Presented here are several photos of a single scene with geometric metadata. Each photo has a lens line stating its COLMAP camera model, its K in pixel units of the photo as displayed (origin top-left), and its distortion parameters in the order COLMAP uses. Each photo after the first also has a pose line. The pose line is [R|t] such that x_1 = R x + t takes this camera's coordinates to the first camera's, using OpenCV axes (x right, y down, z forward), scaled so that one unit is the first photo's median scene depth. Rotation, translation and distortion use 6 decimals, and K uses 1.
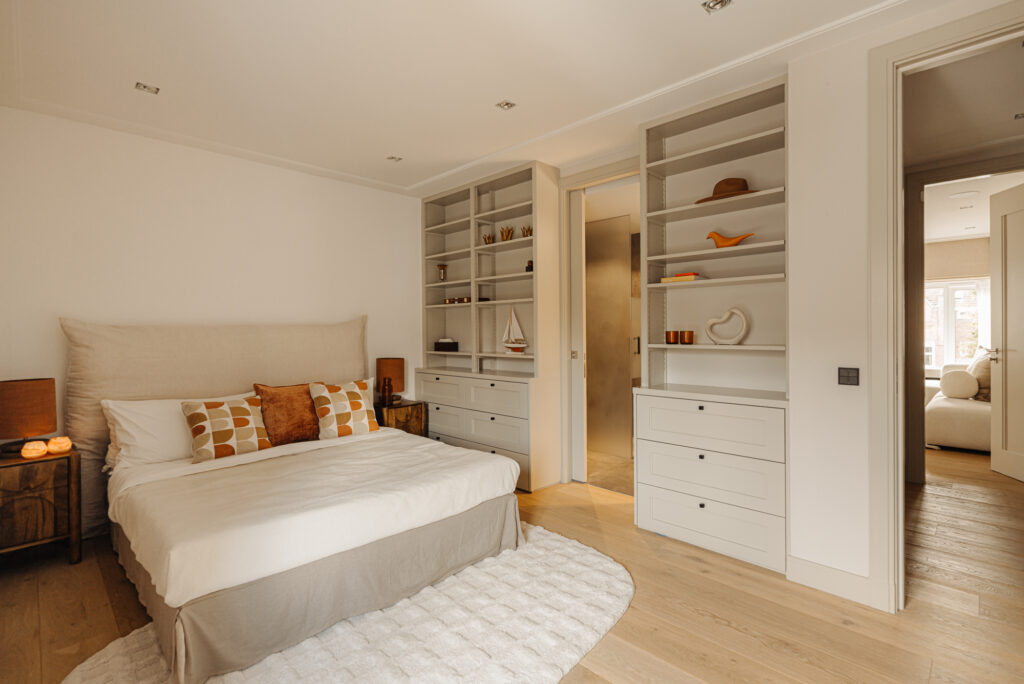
lens RADIAL K [[479.7, 0, 497.7], [0, 479.7, 337.8], [0, 0, 1]] dist [0.003189, 0.000038]
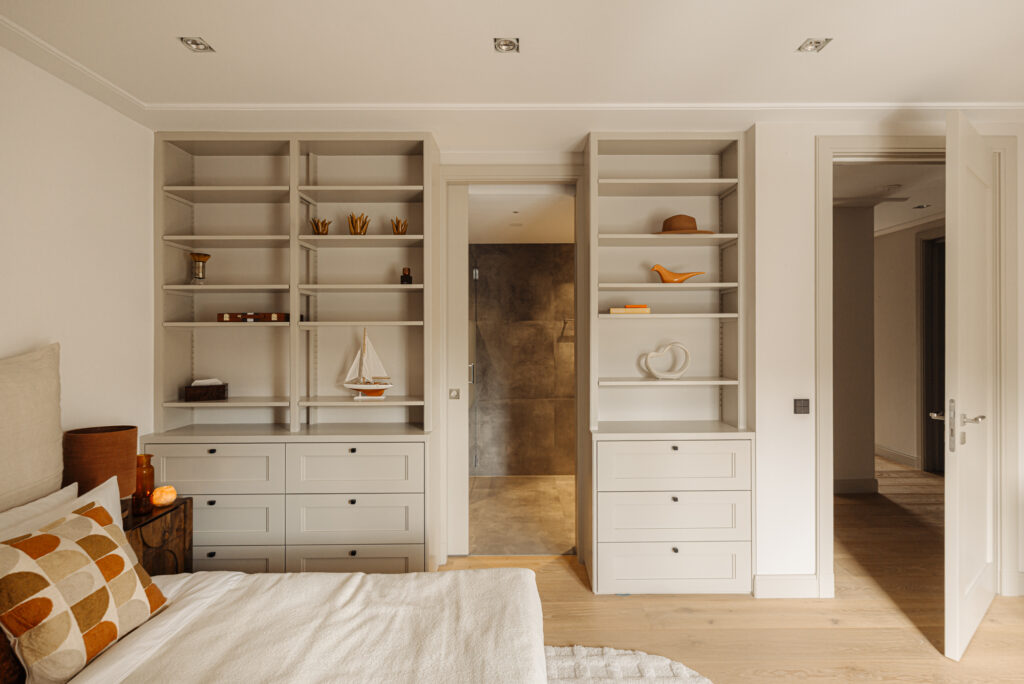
lens RADIAL K [[479.7, 0, 509.3], [0, 479.7, 338.7], [0, 0, 1]] dist [0.003189, 0.000038]
pose [[0.691746, 0.002833, 0.722135, -0.335779], [0.012020, 0.999809, -0.015436, -0.041547], [-0.722041, 0.019358, 0.691580, 0.385878]]
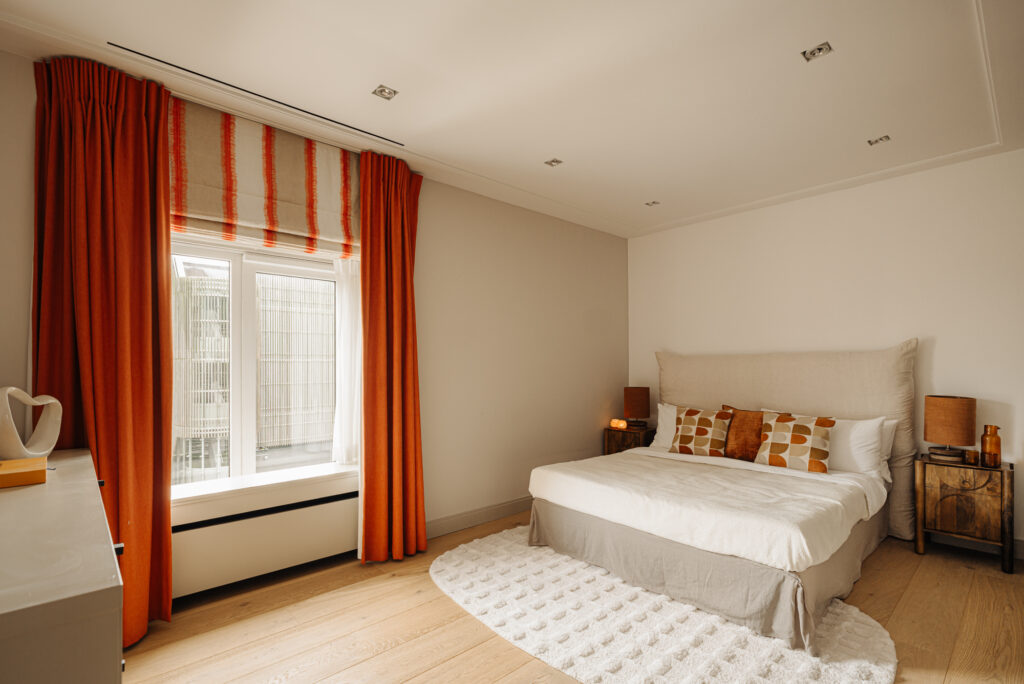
lens RADIAL K [[479.7, 0, 517.0], [0, 479.7, 351.2], [0, 0, 1]] dist [0.003189, 0.000038]
pose [[-0.029639, -0.016117, -0.999431, 0.572216], [-0.005425, 0.999858, -0.015963, -0.011414], [0.999546, 0.004948, -0.029722, 0.408770]]
